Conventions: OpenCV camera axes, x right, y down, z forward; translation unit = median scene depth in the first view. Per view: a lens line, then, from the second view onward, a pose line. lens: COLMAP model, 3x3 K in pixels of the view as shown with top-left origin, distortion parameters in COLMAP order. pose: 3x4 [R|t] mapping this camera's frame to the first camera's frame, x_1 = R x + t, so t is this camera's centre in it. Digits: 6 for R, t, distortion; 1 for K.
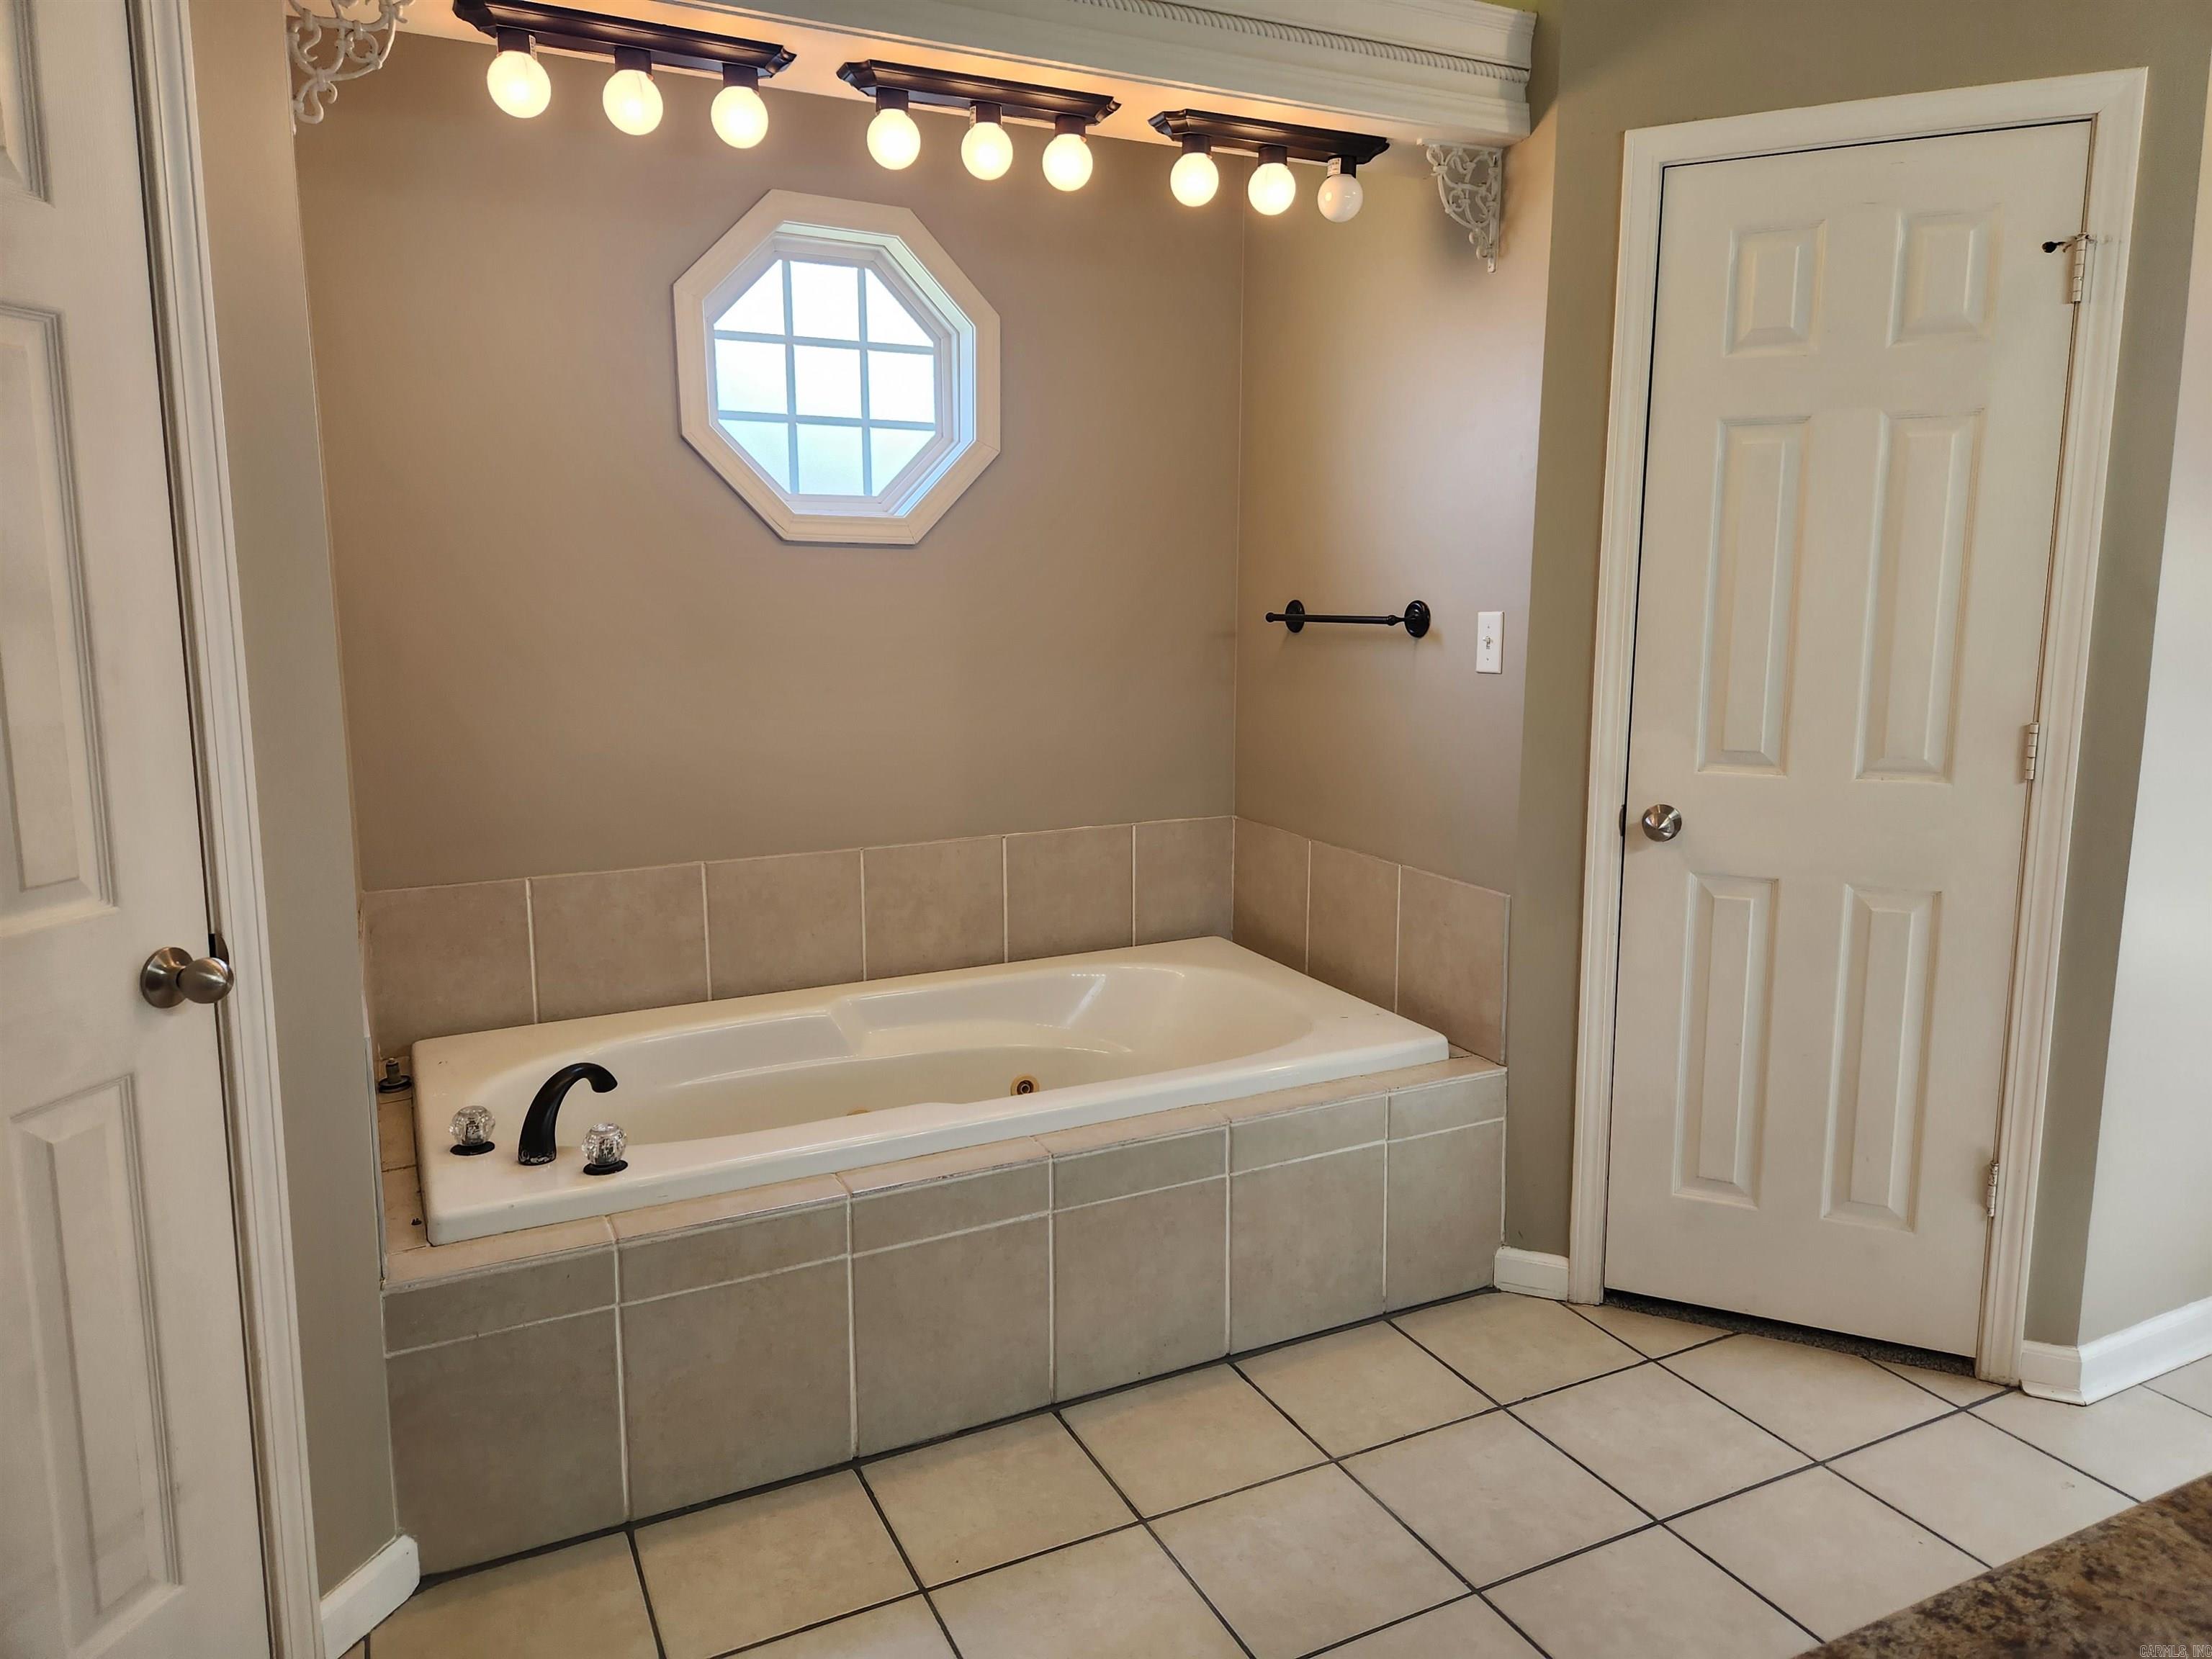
lens RADIAL K [[1490.9, 0, 1103.8], [0, 1490.9, 824.6], [0, 0, 1]] dist [0.027439, -0.014941]
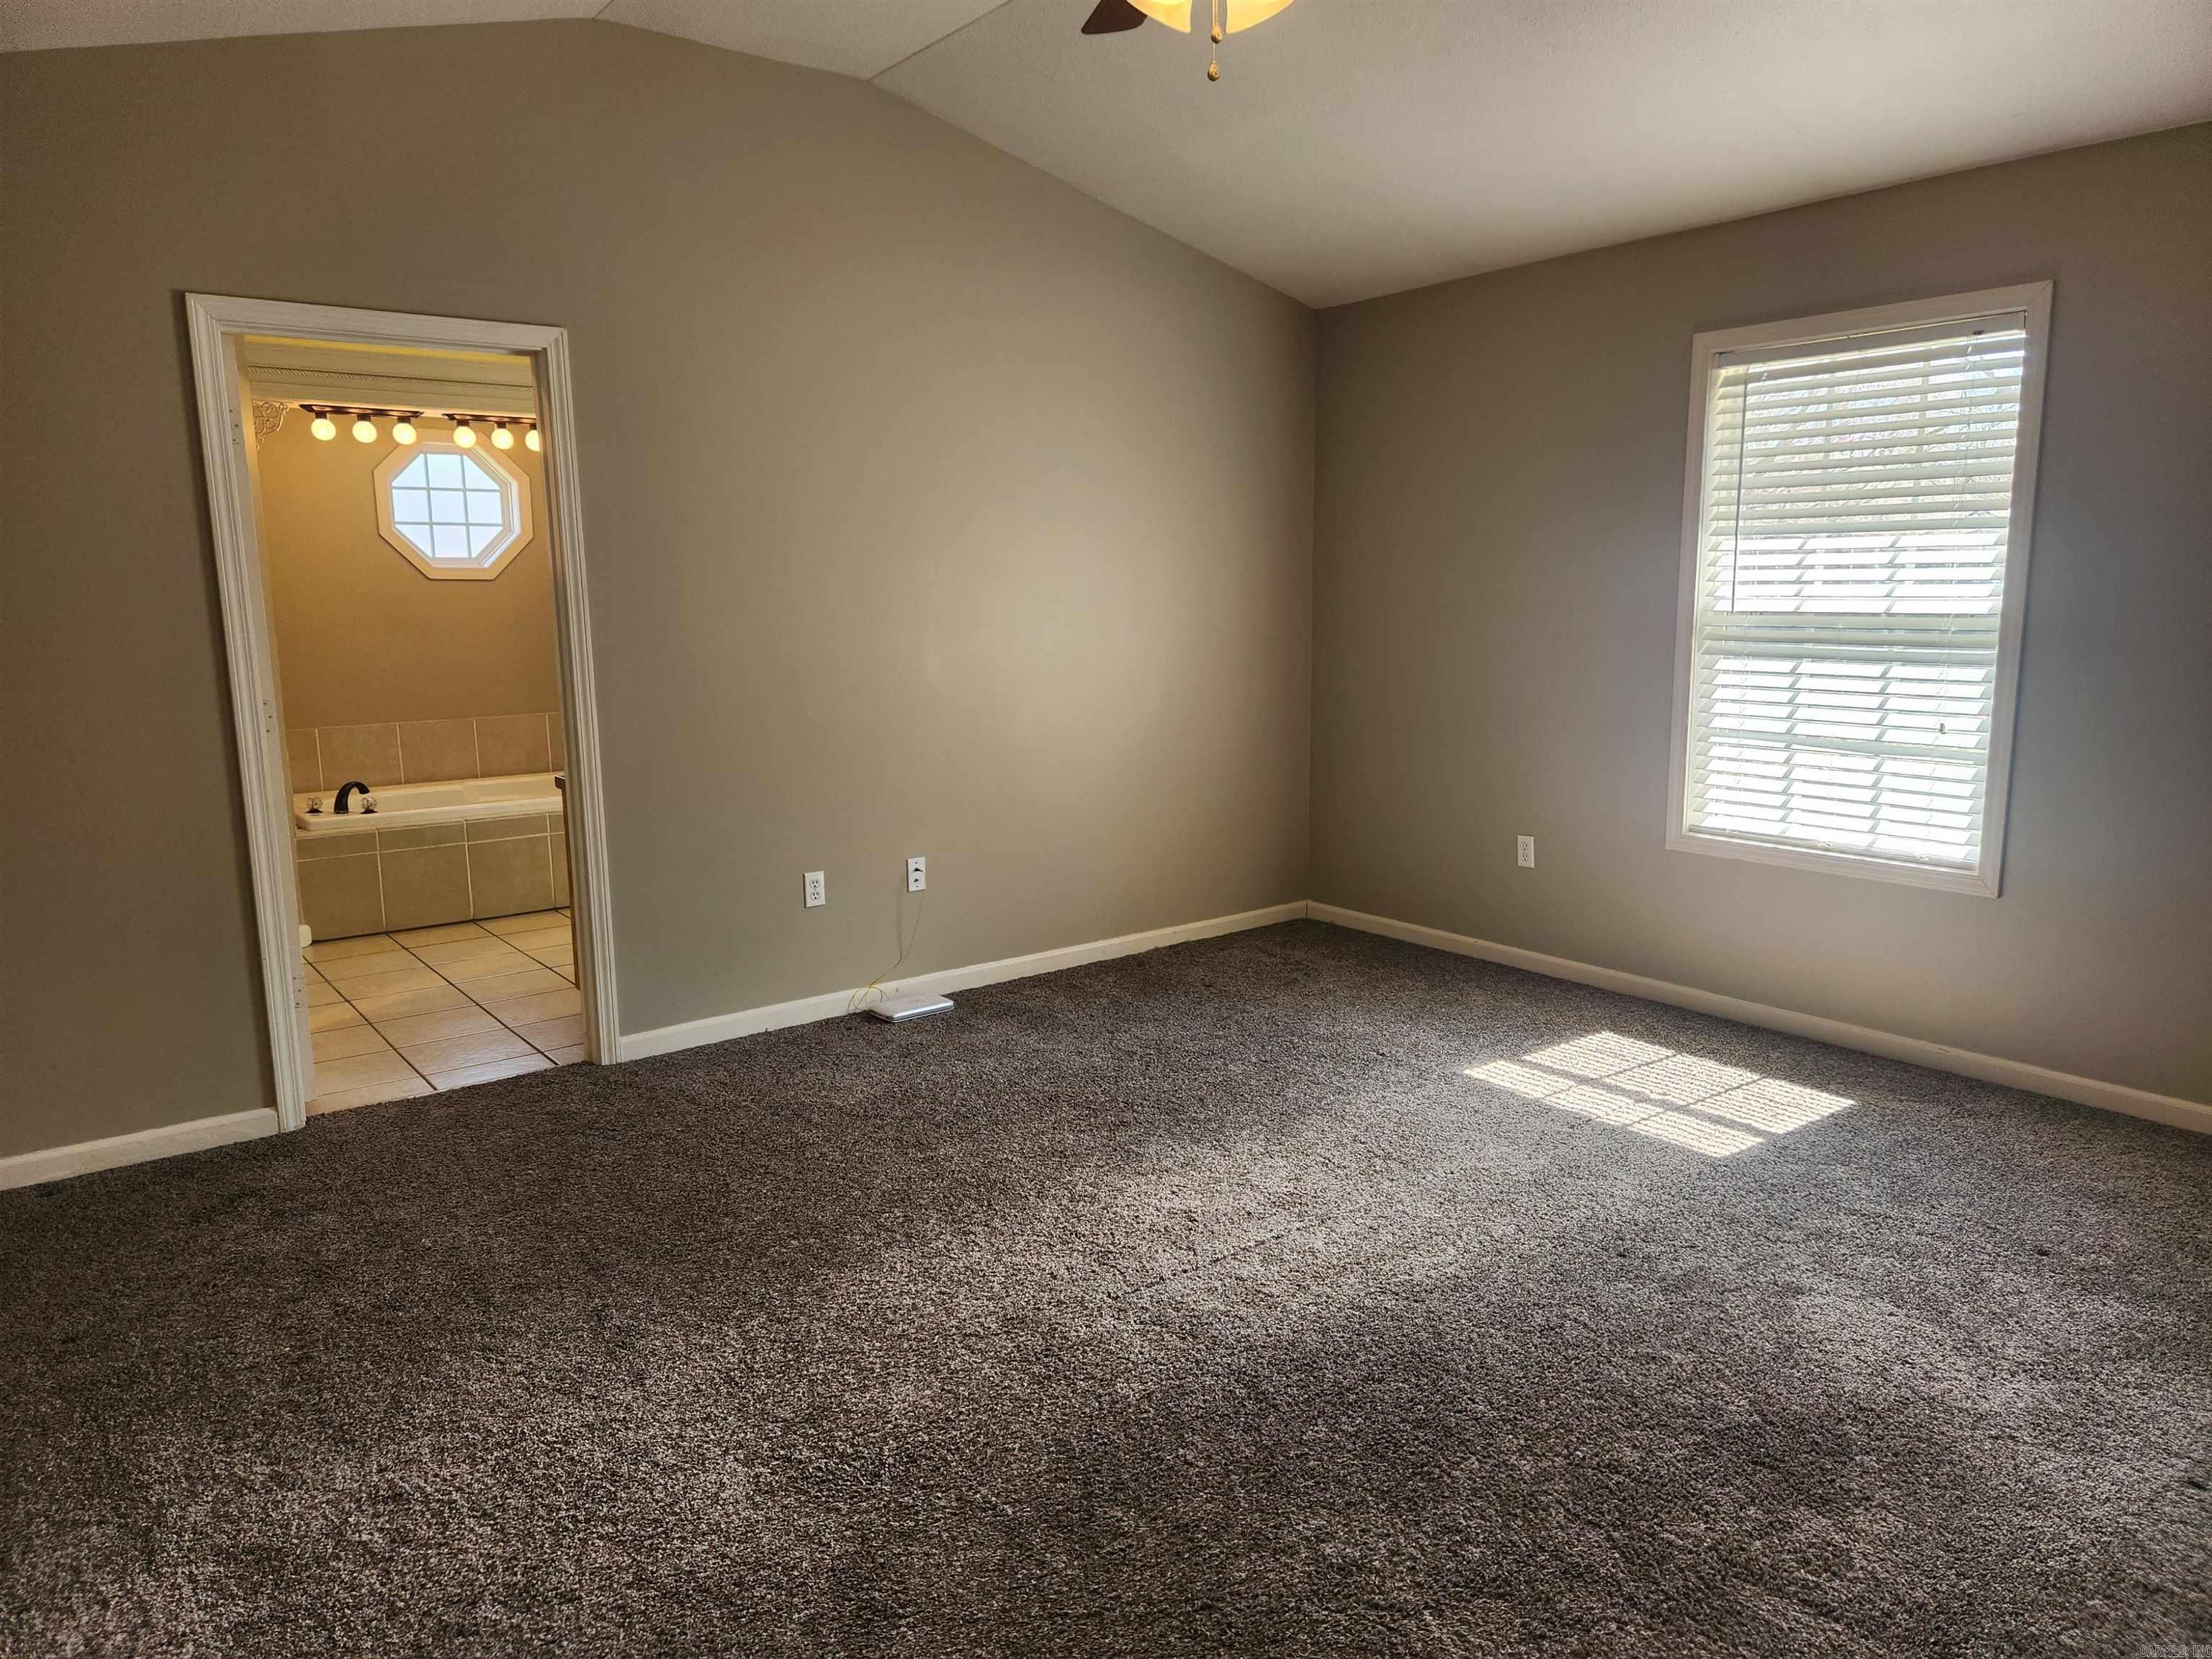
lens RADIAL K [[1490.9, 0, 1117.4], [0, 1490.9, 832.4], [0, 0, 1]] dist [0.027439, -0.014941]
pose [[0.977492, -0.042628, 0.206623, 0.322460], [0.042045, 0.999090, 0.007211, 0.223325], [-0.206742, 0.001639, 0.978394, -1.453871]]
